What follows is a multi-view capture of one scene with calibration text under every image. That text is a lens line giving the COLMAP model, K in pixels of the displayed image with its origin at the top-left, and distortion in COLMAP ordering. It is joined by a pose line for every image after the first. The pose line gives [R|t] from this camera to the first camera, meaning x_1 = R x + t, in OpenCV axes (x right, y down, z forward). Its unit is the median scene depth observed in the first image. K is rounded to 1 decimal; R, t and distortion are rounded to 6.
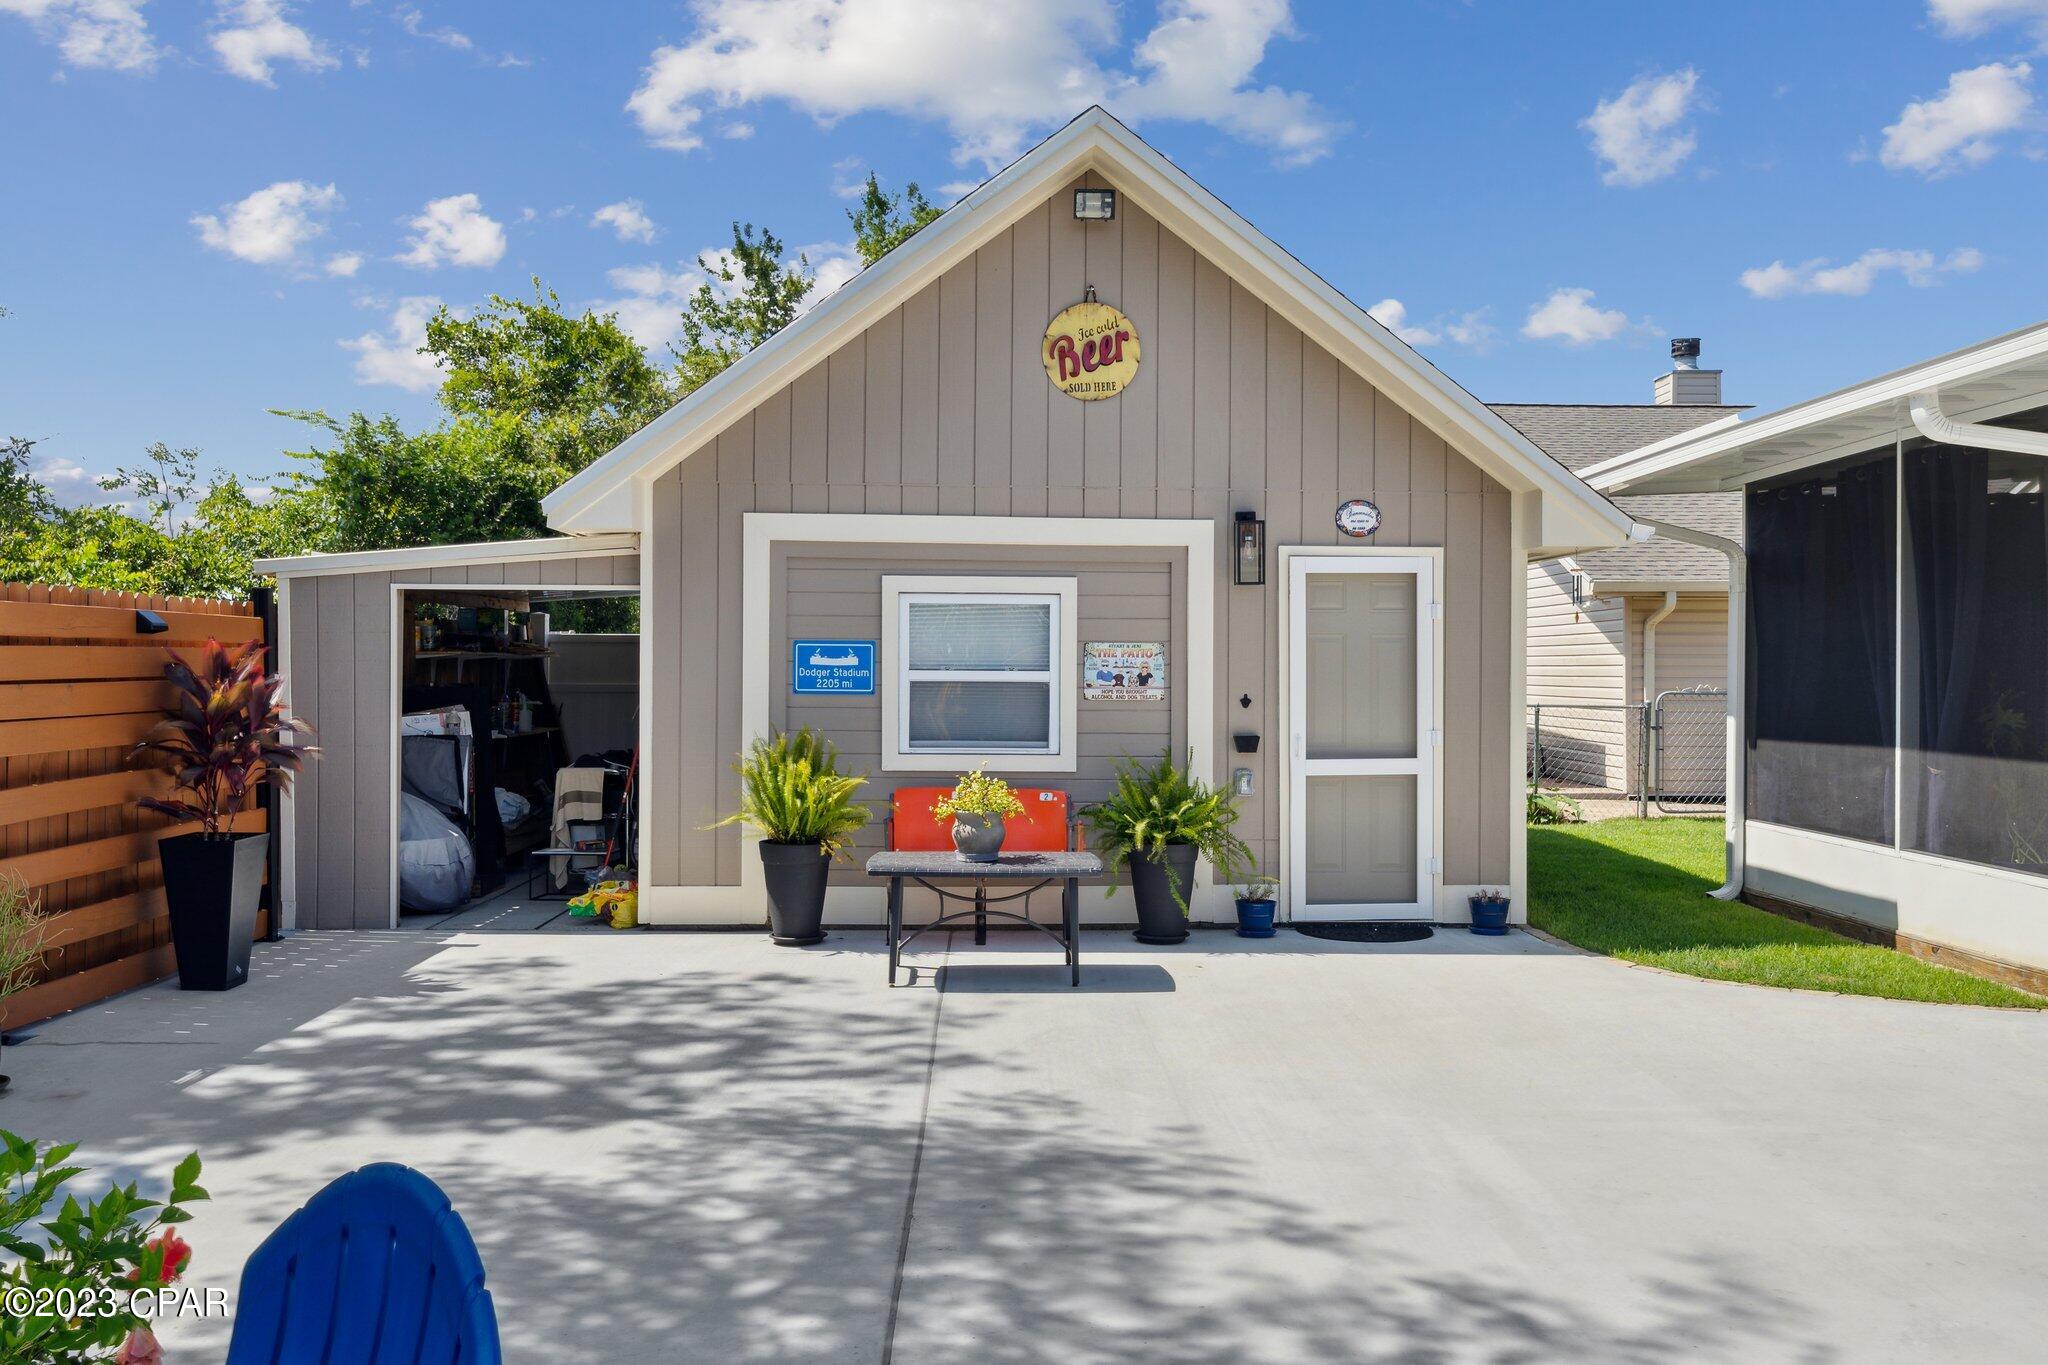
lens RADIAL K [[1685.0, 0, 1026.3], [0, 1685.0, 674.5], [0, 0, 1]] dist [0.006034, 0.006727]
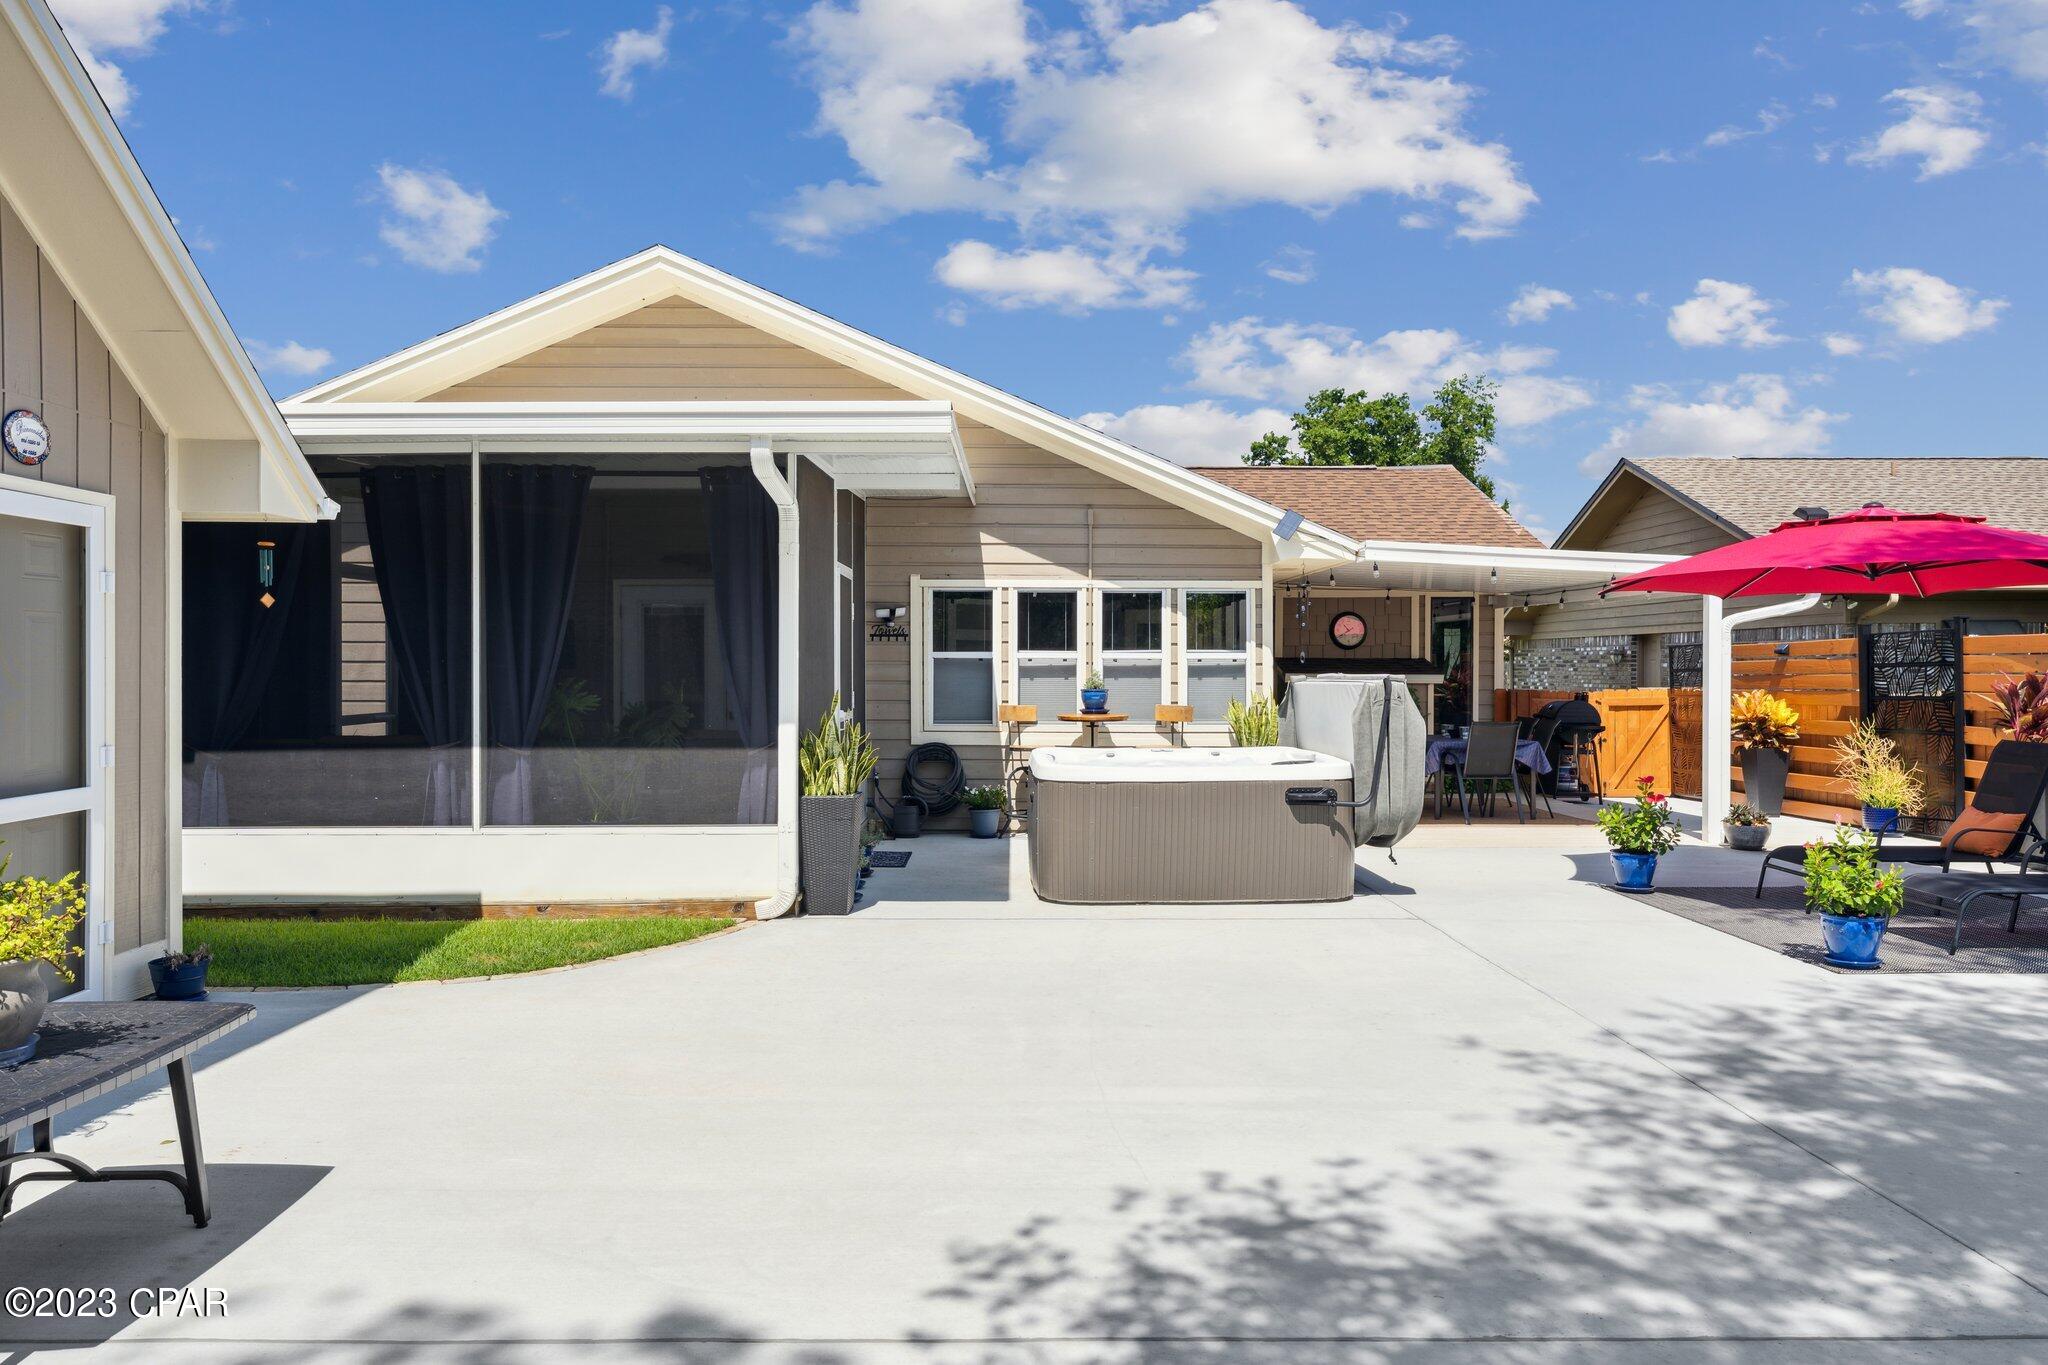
lens RADIAL K [[1421.0, 0, 1025.3], [0, 1421.0, 671.7], [0, 0, 1]] dist [0.011664, 0.001486]
pose [[0.002649, -0.006787, 0.999973, -0.371758], [0.004609, 0.999966, 0.006775, -0.001433], [-0.999986, 0.004591, 0.002680, 0.603917]]
